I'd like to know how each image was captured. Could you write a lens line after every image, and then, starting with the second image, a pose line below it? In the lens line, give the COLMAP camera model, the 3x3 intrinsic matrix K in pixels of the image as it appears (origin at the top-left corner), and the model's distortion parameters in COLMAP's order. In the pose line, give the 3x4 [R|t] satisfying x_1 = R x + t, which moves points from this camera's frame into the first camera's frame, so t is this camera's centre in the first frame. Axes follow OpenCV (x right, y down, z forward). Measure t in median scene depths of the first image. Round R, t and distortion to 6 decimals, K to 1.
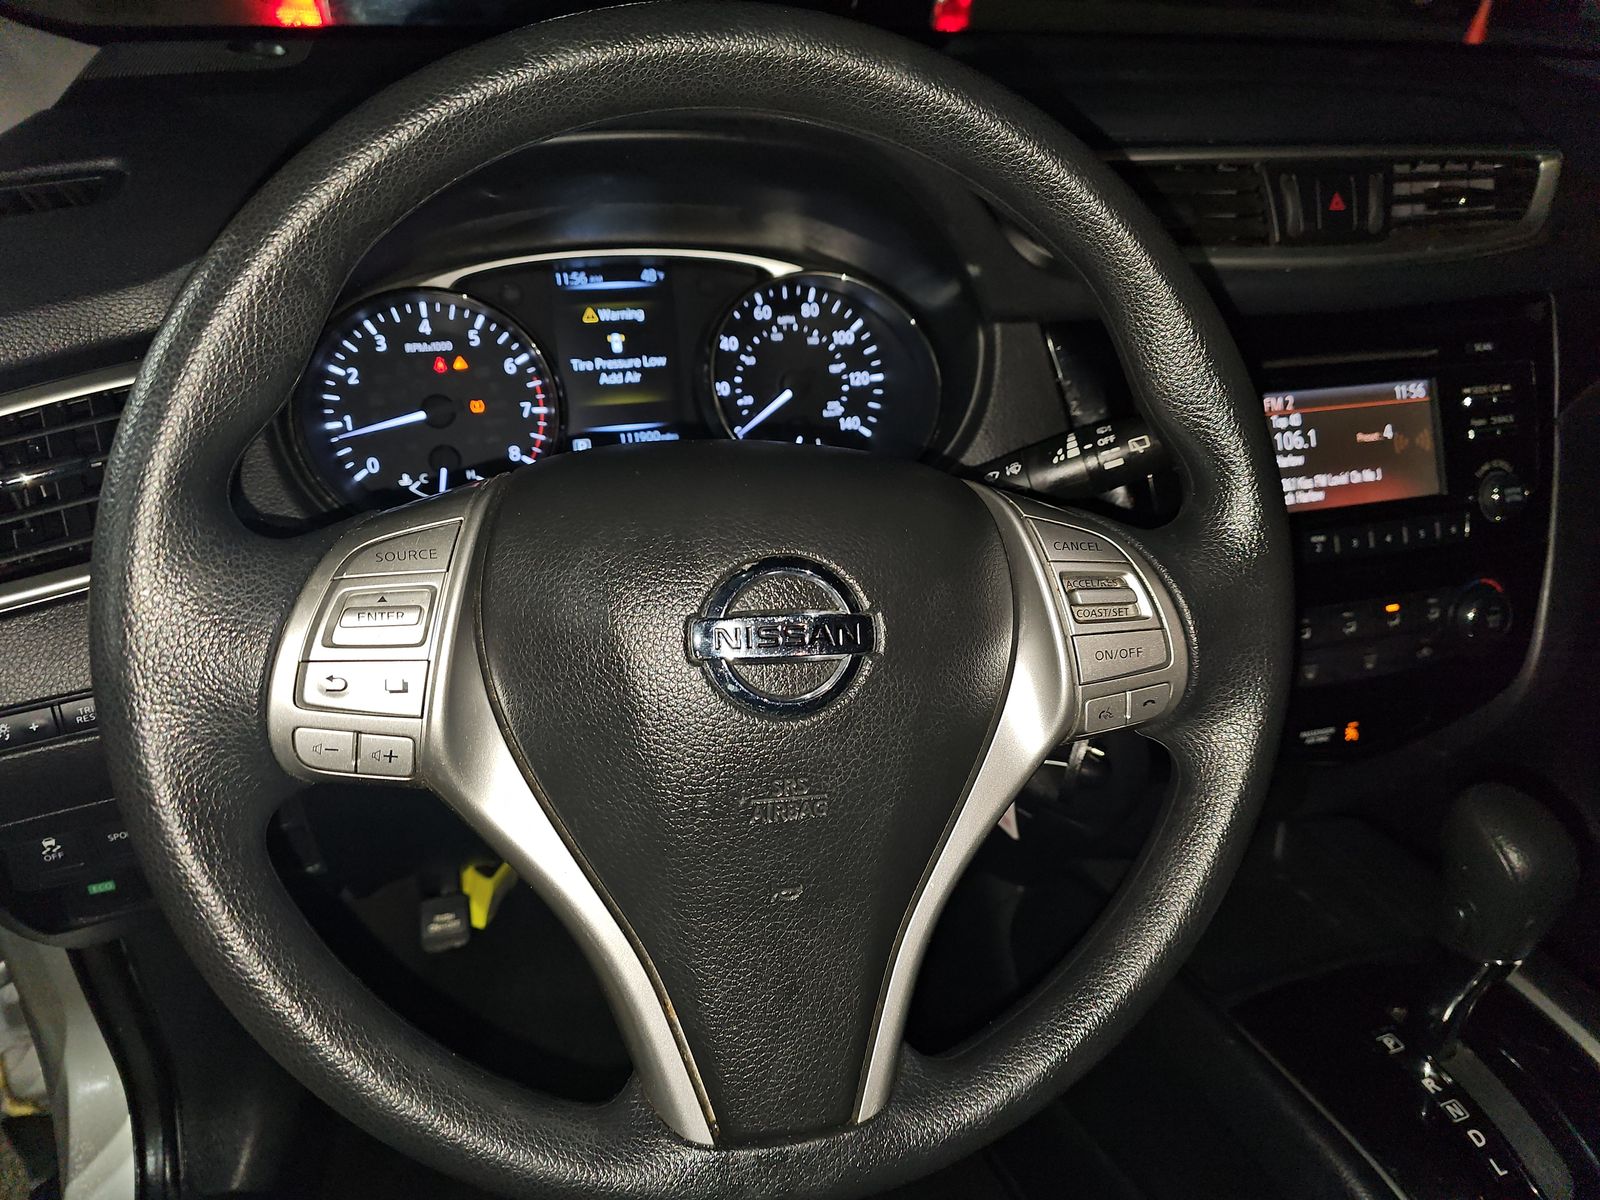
lens RADIAL K [[1281.7, 0, 800.0], [0, 1281.7, 600.0], [0, 0, 1]] dist [0.044936, -0.002393]
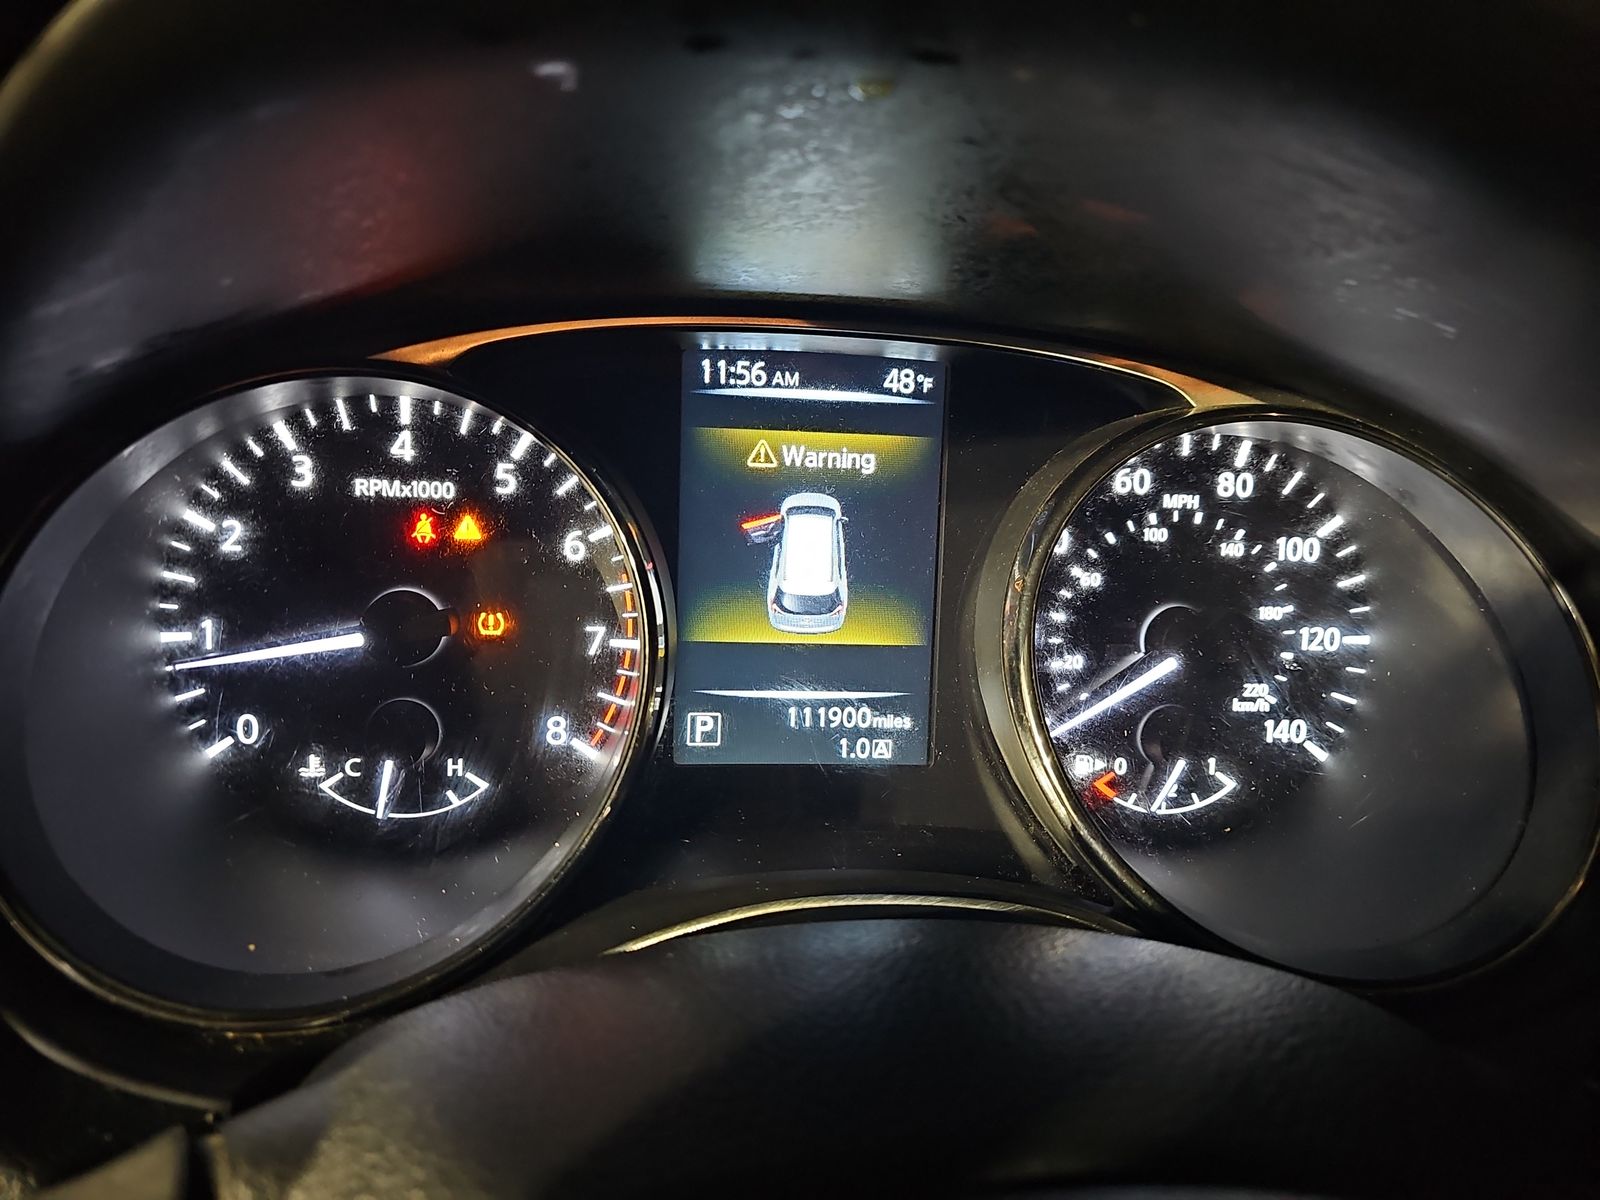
lens RADIAL K [[1338.7, 0, 800.0], [0, 1338.7, 600.0], [0, 0, 1]] dist [0.011617, -0.001999]
pose [[0.995755, 0.091243, 0.012105, -0.149447], [-0.087500, 0.979197, -0.183076, -0.081845], [-0.028557, 0.181239, 0.983024, 0.531227]]
